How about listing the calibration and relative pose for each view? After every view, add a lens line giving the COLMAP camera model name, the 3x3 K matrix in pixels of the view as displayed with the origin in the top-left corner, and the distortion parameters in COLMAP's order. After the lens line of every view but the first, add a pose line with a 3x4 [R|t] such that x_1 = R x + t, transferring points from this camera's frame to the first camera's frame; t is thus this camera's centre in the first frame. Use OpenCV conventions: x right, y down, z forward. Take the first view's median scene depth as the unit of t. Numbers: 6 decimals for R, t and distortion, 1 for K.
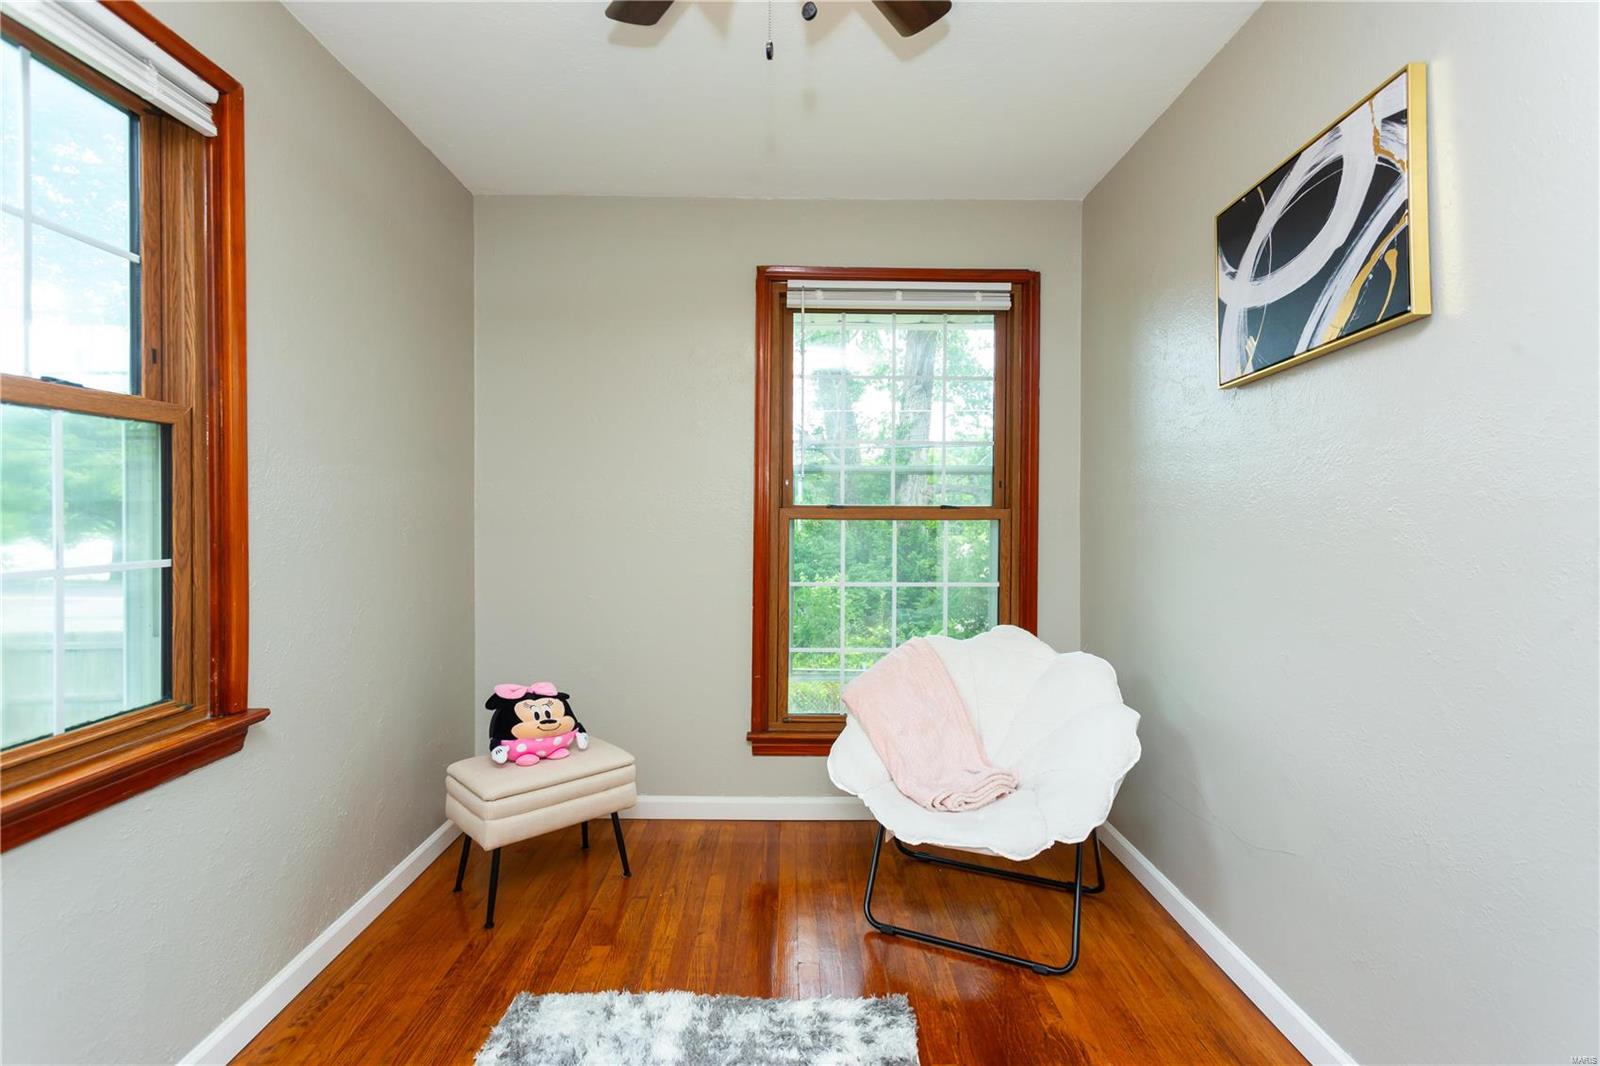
lens RADIAL K [[751.0, 0, 791.3], [0, 751.0, 516.8], [0, 0, 1]] dist [0.003001, 0.001747]
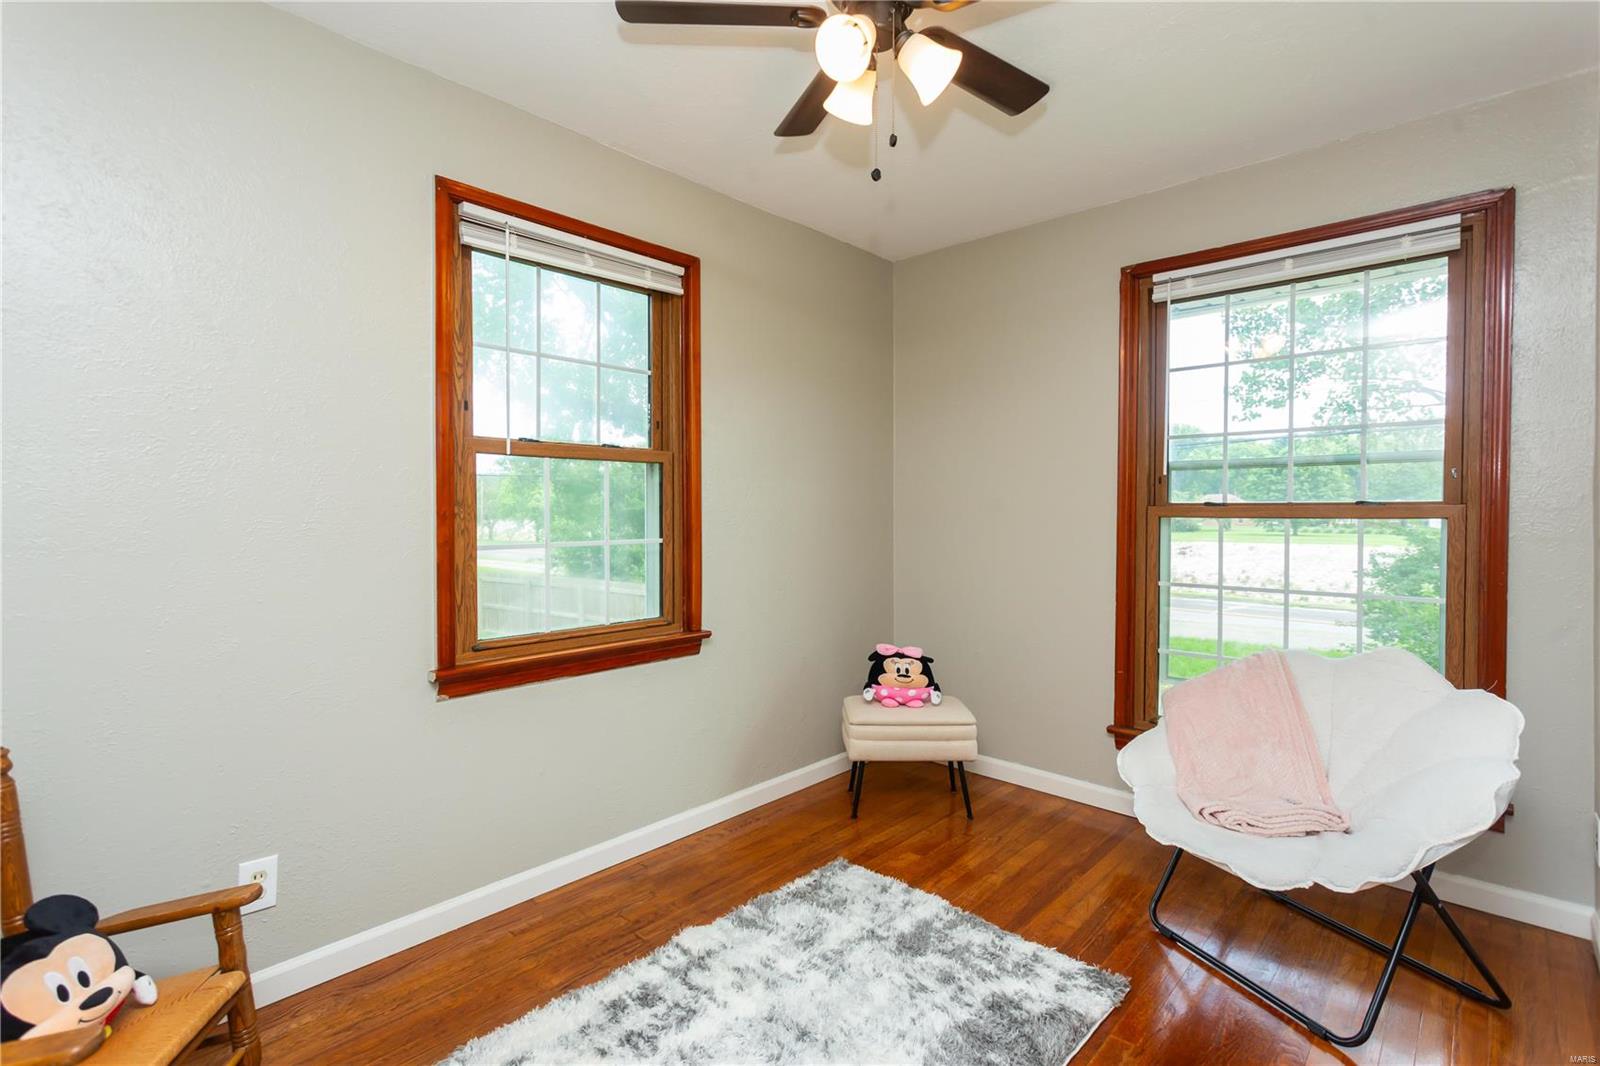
lens RADIAL K [[751.0, 0, 791.3], [0, 751.0, 516.8], [0, 0, 1]] dist [0.003001, 0.001747]
pose [[0.722989, 0.001798, -0.690857, 0.432024], [-0.000562, 0.999998, 0.002014, 0.000729], [0.690859, -0.001068, 0.722988, -0.053080]]
